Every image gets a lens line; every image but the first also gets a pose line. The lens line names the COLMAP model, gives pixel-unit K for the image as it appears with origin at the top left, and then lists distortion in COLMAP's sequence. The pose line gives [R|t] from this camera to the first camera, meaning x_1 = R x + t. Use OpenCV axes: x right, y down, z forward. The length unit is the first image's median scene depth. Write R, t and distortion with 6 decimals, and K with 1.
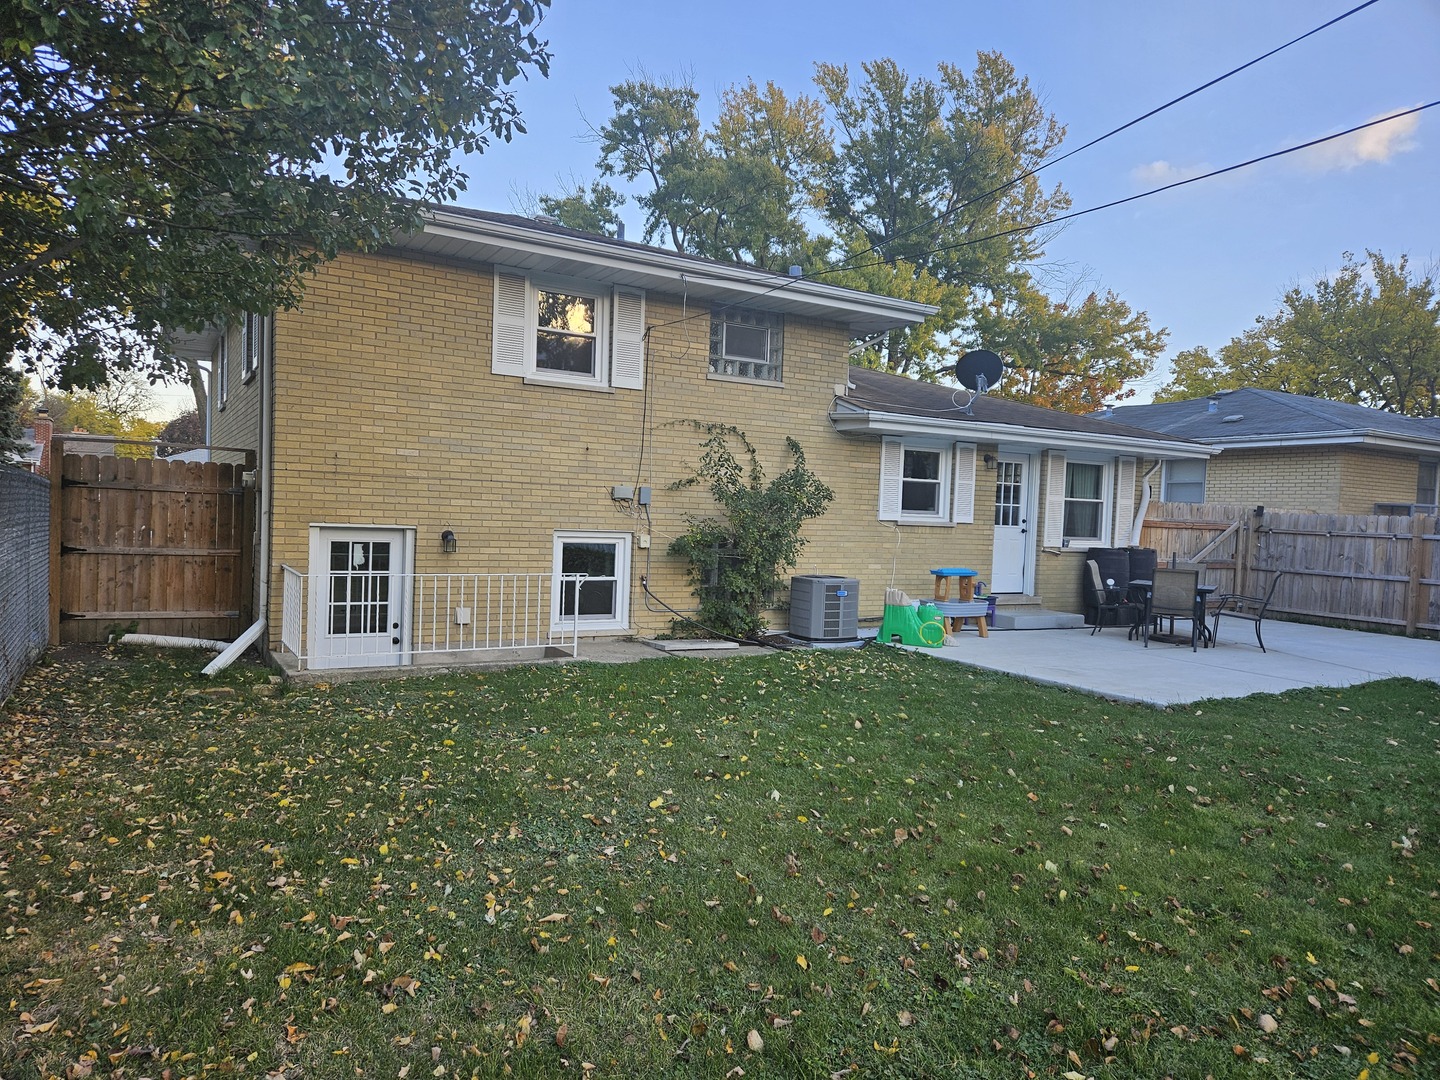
lens RADIAL K [[955.0, 0, 720.0], [0, 955.0, 540.0], [0, 0, 1]] dist [0.118596, -0.091519]
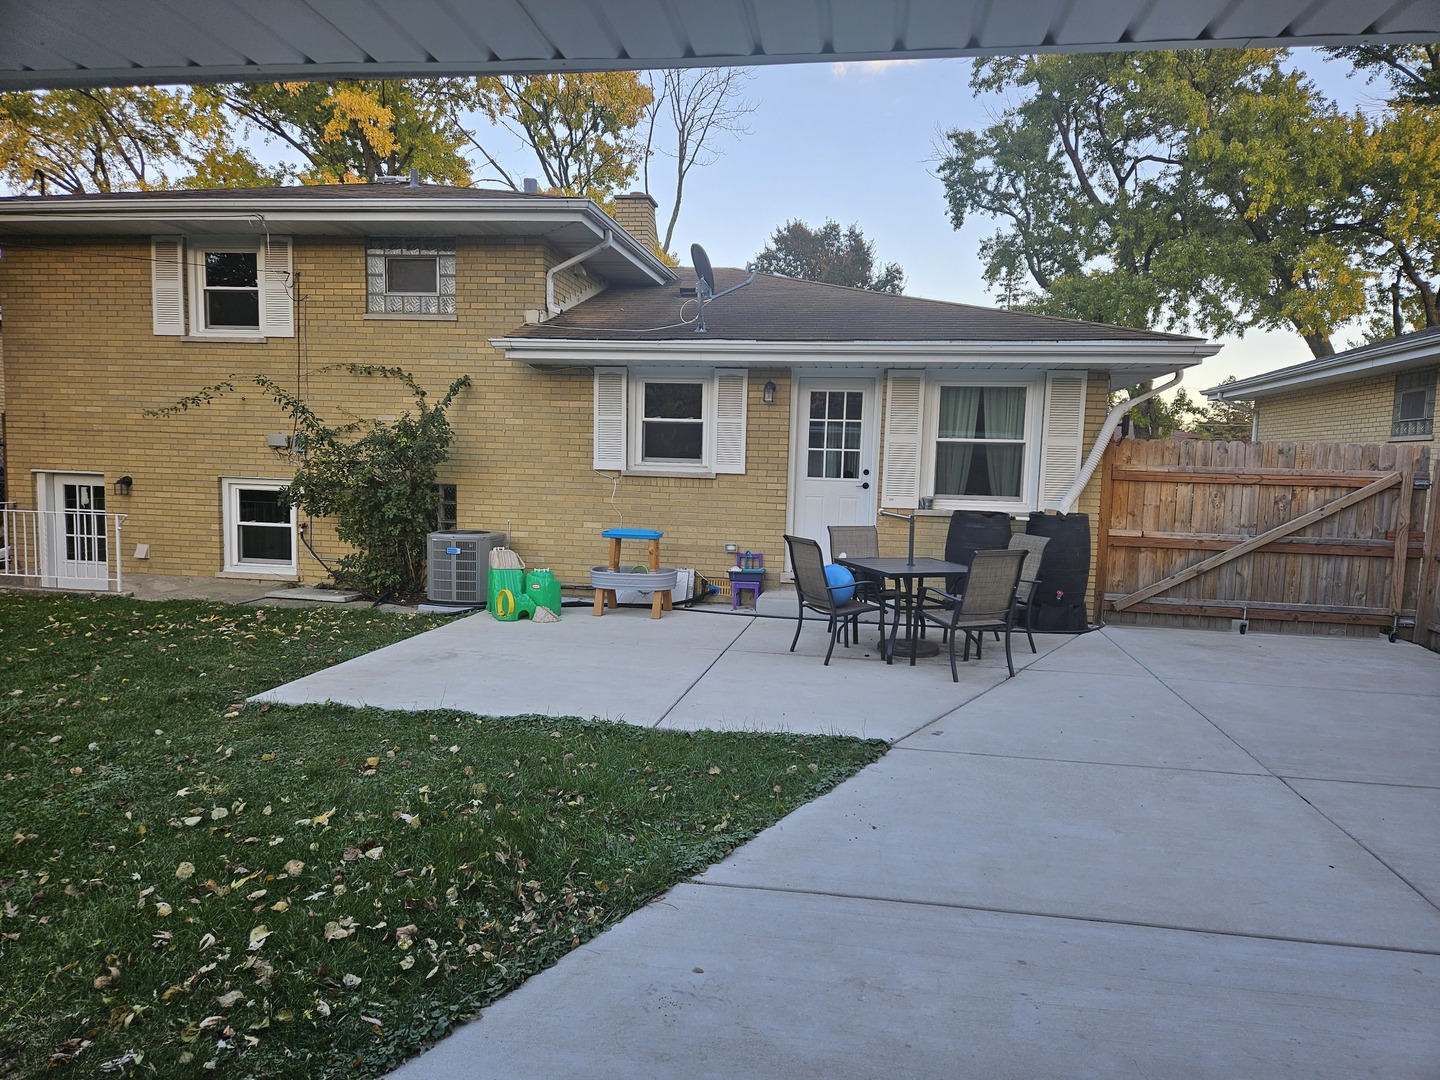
lens RADIAL K [[955.0, 0, 720.0], [0, 955.0, 540.0], [0, 0, 1]] dist [0.118596, -0.091519]
pose [[0.762699, 0.036861, -0.645702, 0.967945], [-0.018381, 0.999207, 0.035330, 0.011213], [0.646492, -0.015078, 0.762772, 0.531145]]
